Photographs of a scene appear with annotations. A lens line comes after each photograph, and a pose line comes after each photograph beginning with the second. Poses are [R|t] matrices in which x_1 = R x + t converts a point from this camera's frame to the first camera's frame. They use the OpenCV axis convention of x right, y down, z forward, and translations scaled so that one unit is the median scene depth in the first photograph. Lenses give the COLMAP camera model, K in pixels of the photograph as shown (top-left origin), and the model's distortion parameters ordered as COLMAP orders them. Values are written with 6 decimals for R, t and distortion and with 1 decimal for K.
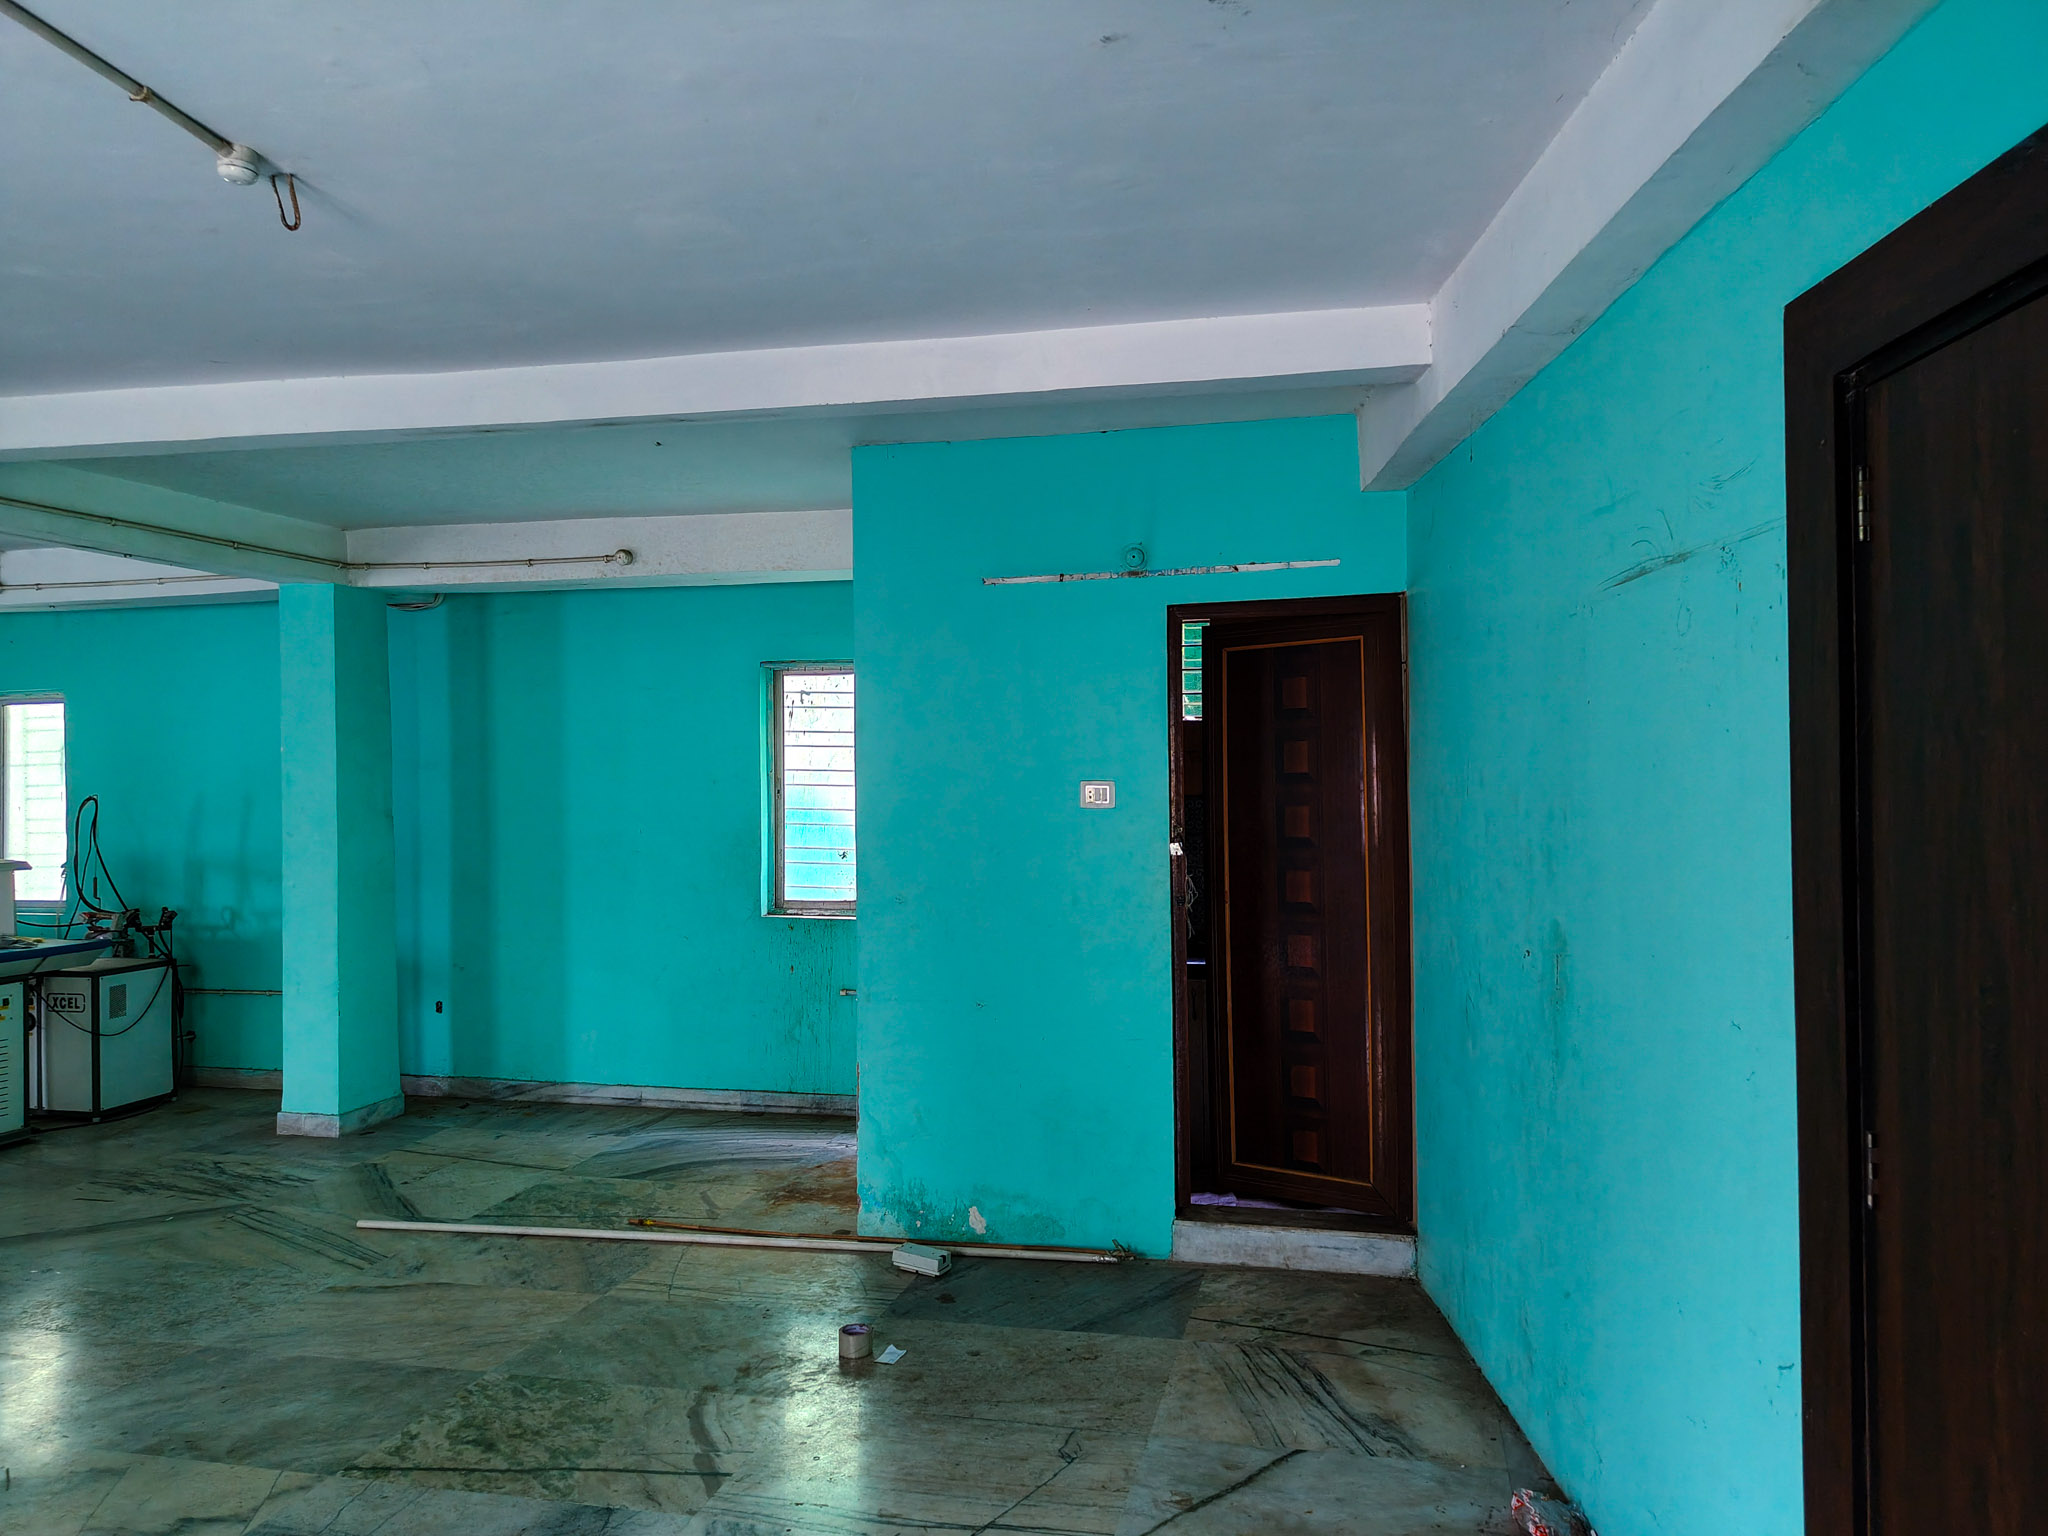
lens RADIAL K [[1473.1, 0, 1036.4], [0, 1473.1, 753.1], [0, 0, 1]] dist [0.009126, 0.001434]
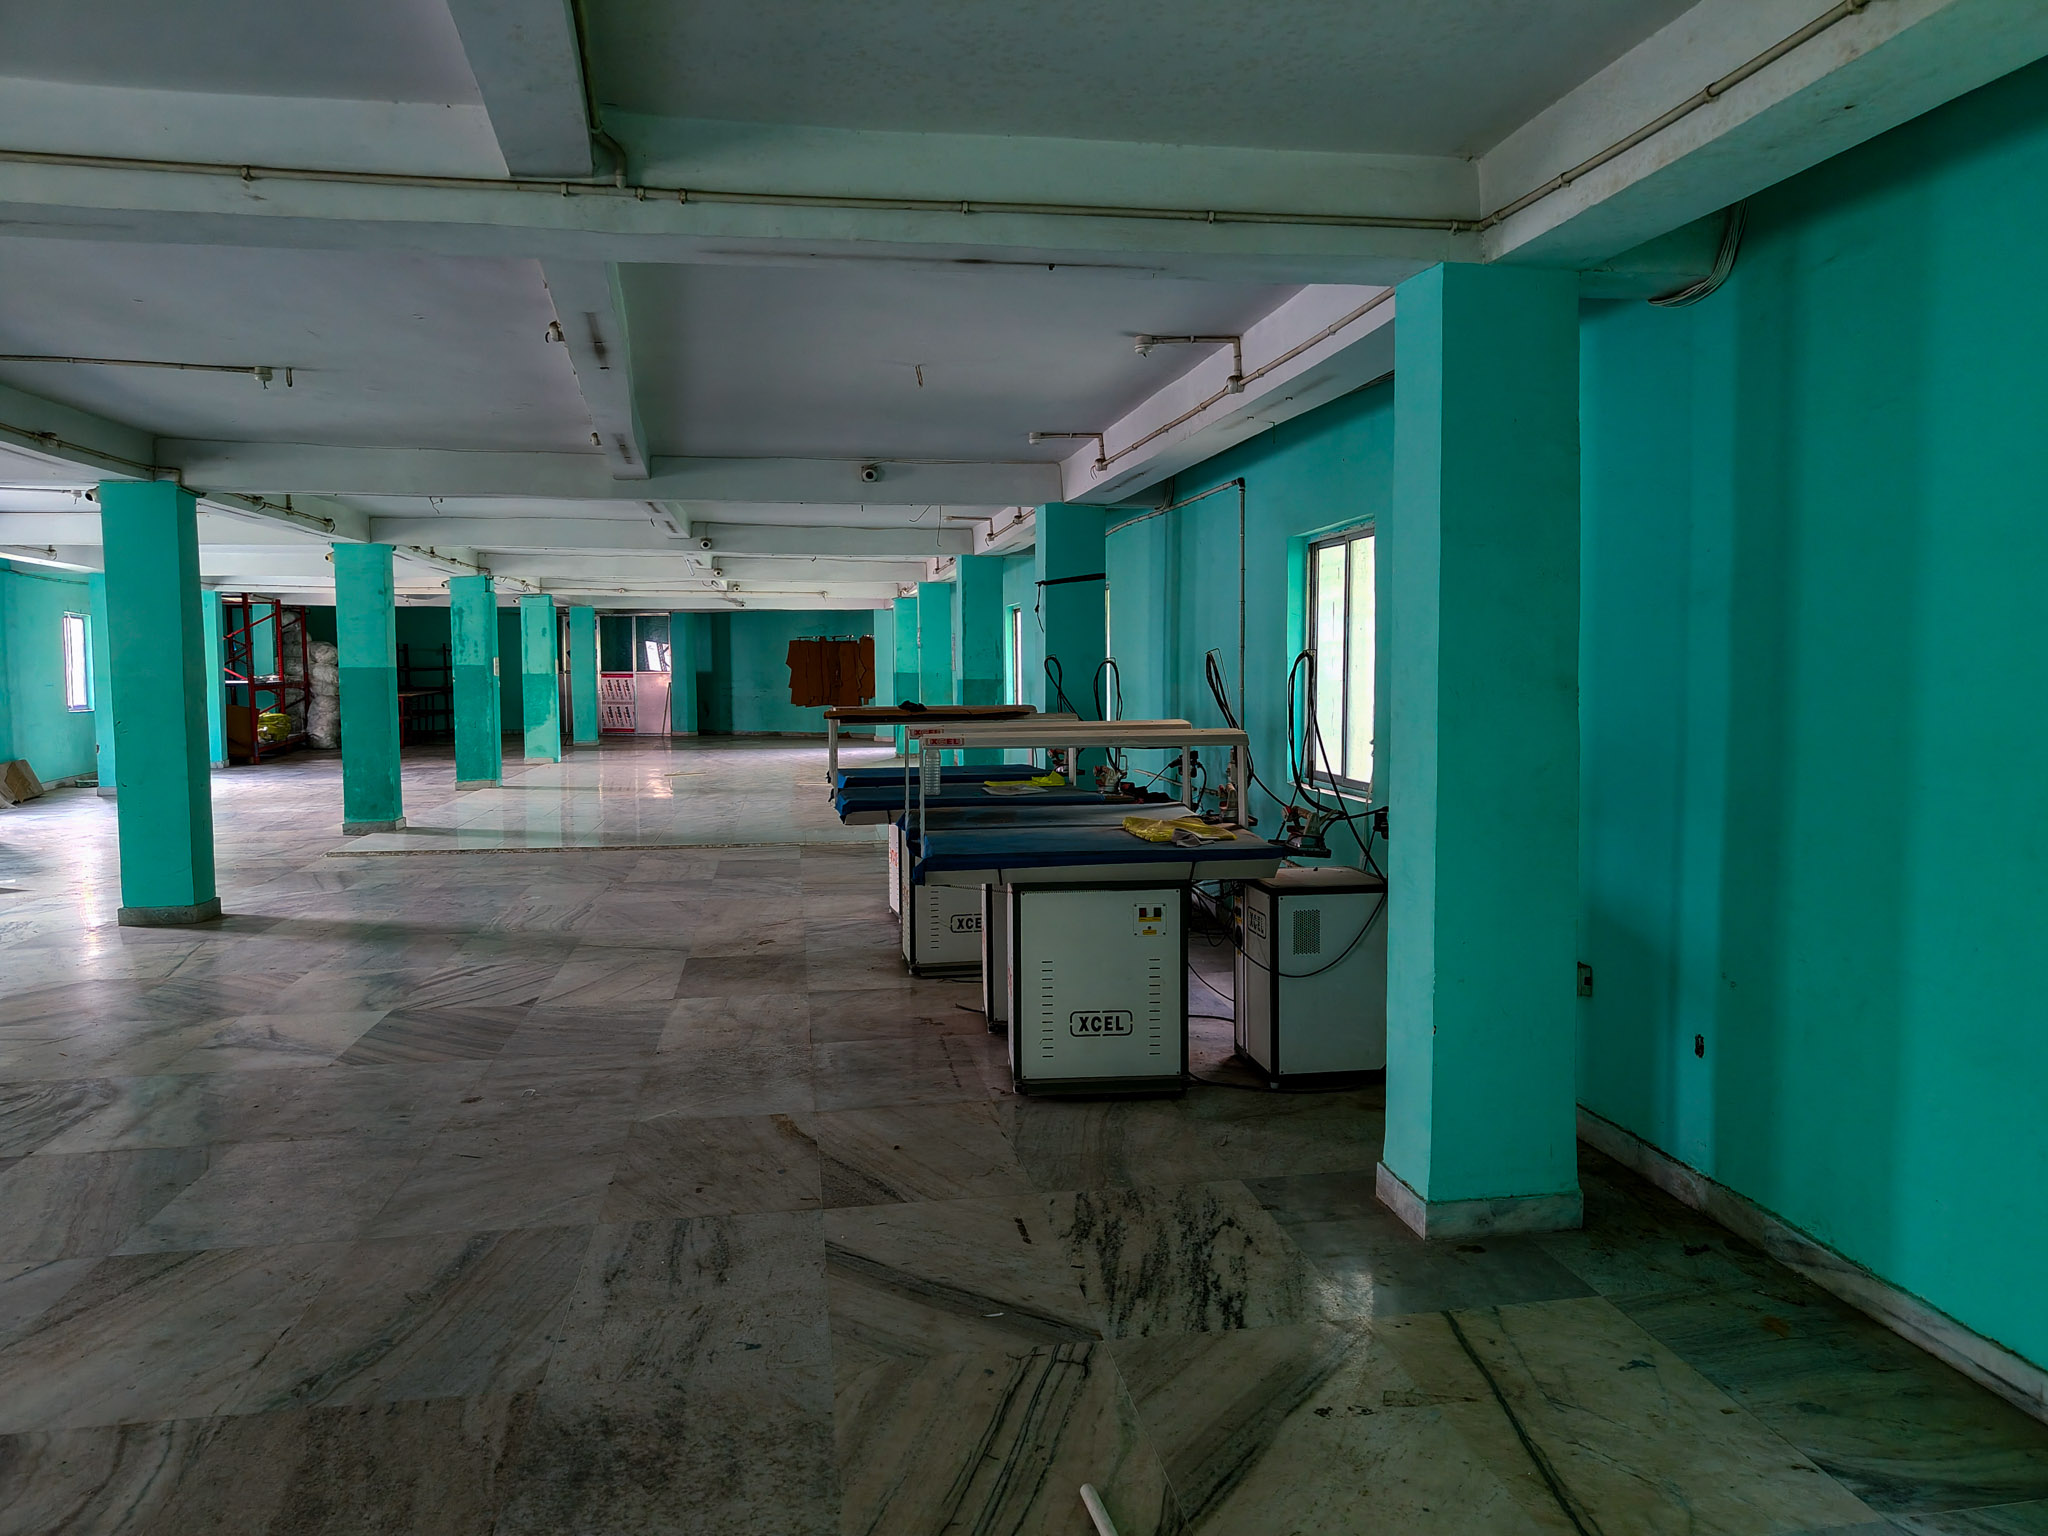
lens RADIAL K [[1445.8, 0, 1044.9], [0, 1445.8, 761.1], [0, 0, 1]] dist [0.003950, -0.000207]
pose [[0.394541, 0.070185, -0.916194, -0.024801], [0.013360, 0.996535, 0.082093, 0.024231], [0.918781, -0.044629, 0.392237, 0.632513]]
